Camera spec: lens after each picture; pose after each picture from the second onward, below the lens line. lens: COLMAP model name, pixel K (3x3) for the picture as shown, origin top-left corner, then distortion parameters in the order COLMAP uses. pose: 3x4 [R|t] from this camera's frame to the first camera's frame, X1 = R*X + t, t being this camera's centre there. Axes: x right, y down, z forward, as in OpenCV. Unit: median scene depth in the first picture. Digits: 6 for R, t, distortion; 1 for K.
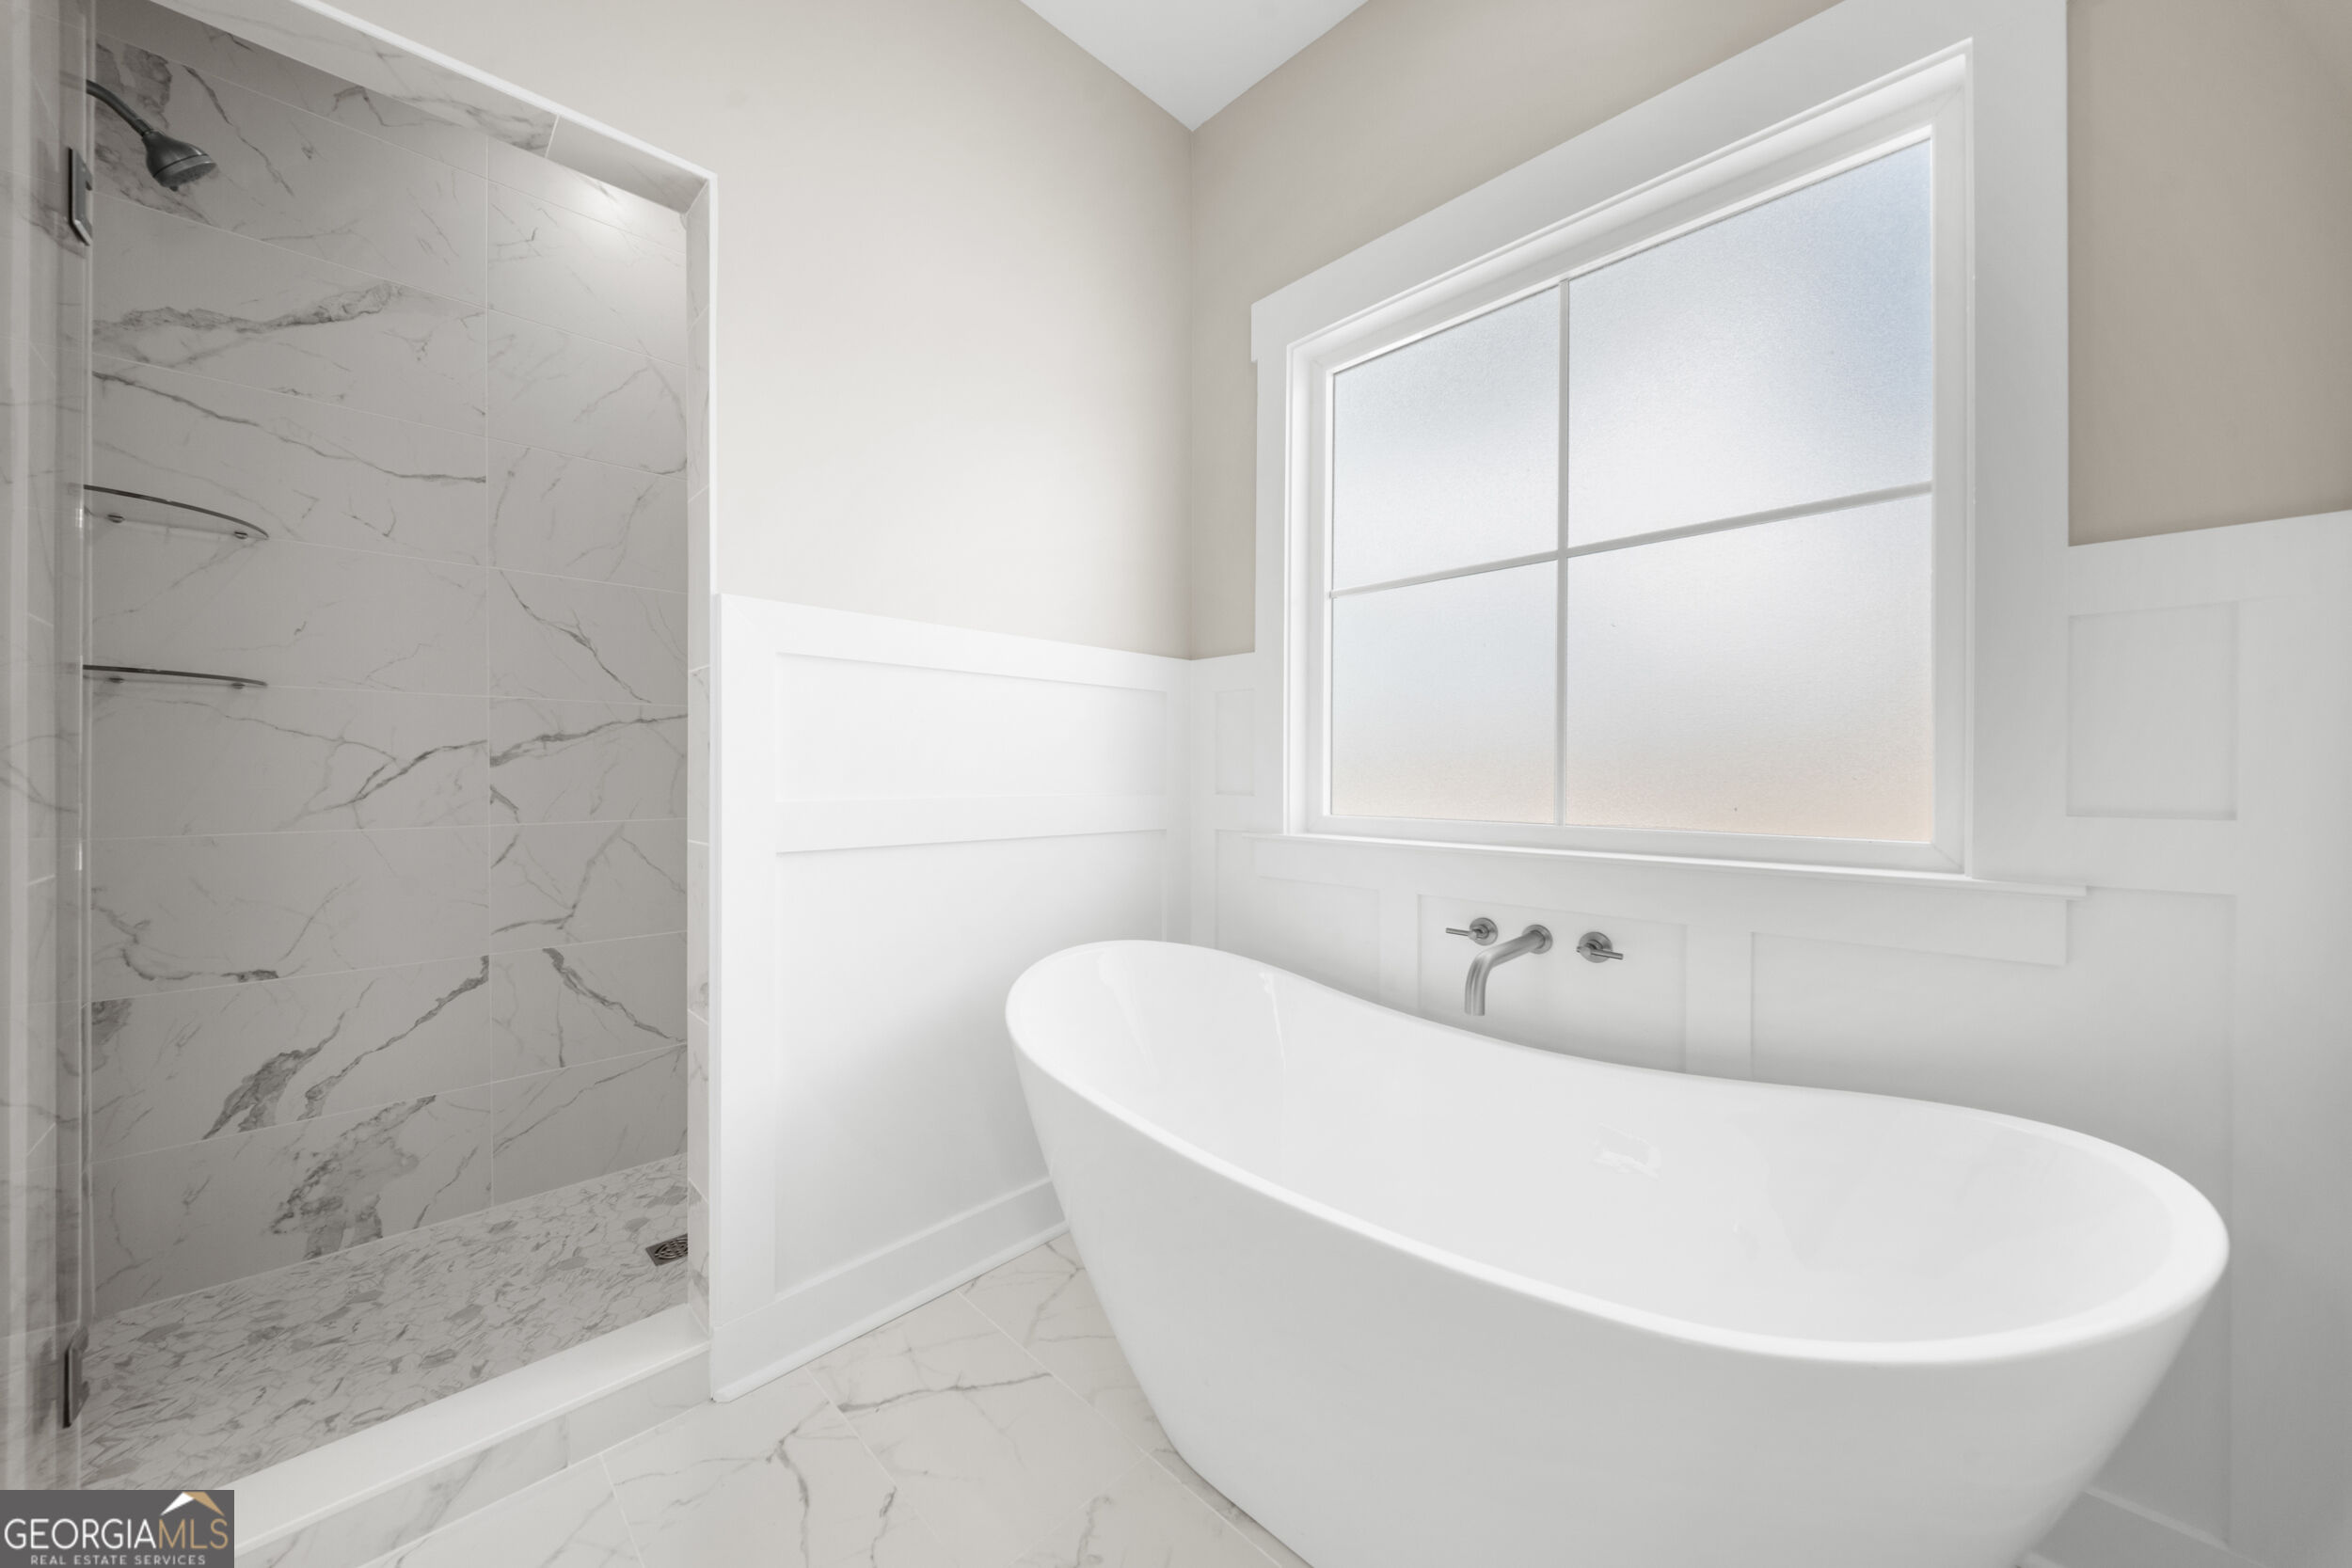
lens RADIAL K [[832.7, 0, 1167.9], [0, 832.7, 789.7], [0, 0, 1]] dist [-0.008929, -0.000209]
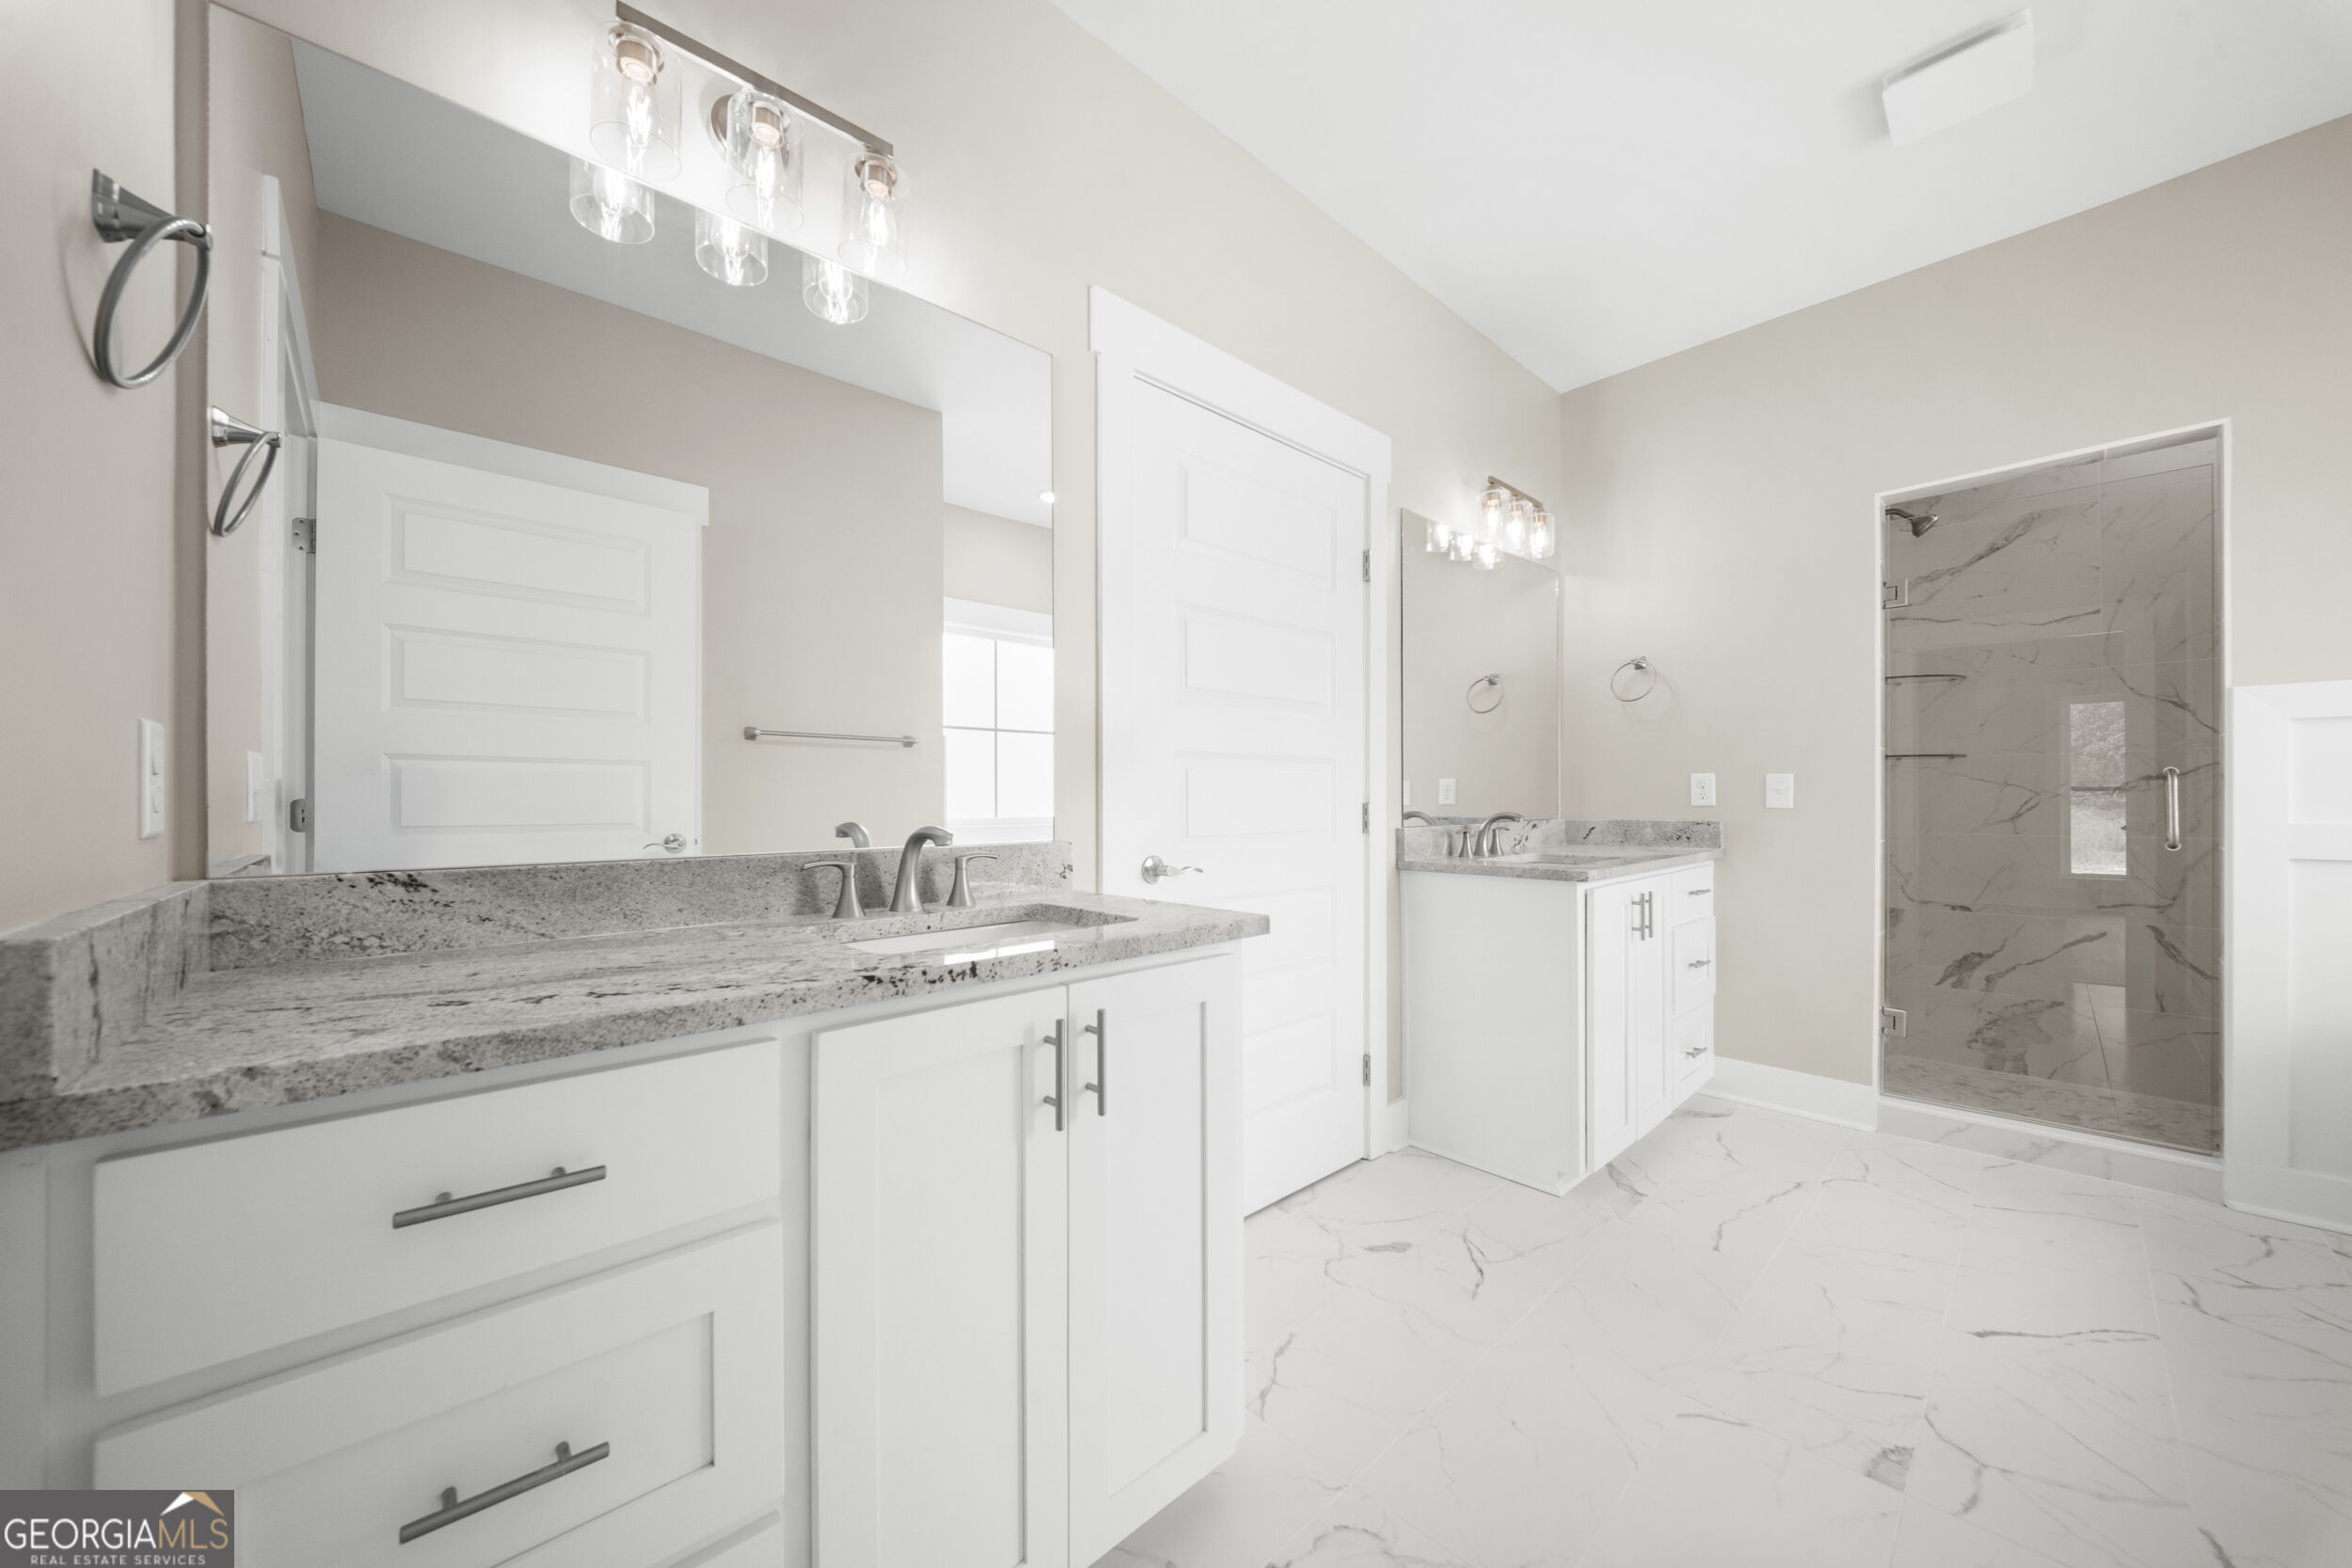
lens RADIAL K [[832.7, 0, 1167.9], [0, 832.7, 789.7], [0, 0, 1]] dist [-0.008929, -0.000209]
pose [[-0.033572, -0.011875, -0.999366, 0.849021], [-0.012238, 0.999859, -0.011470, -0.005397], [0.999361, 0.011845, -0.033713, -0.757249]]
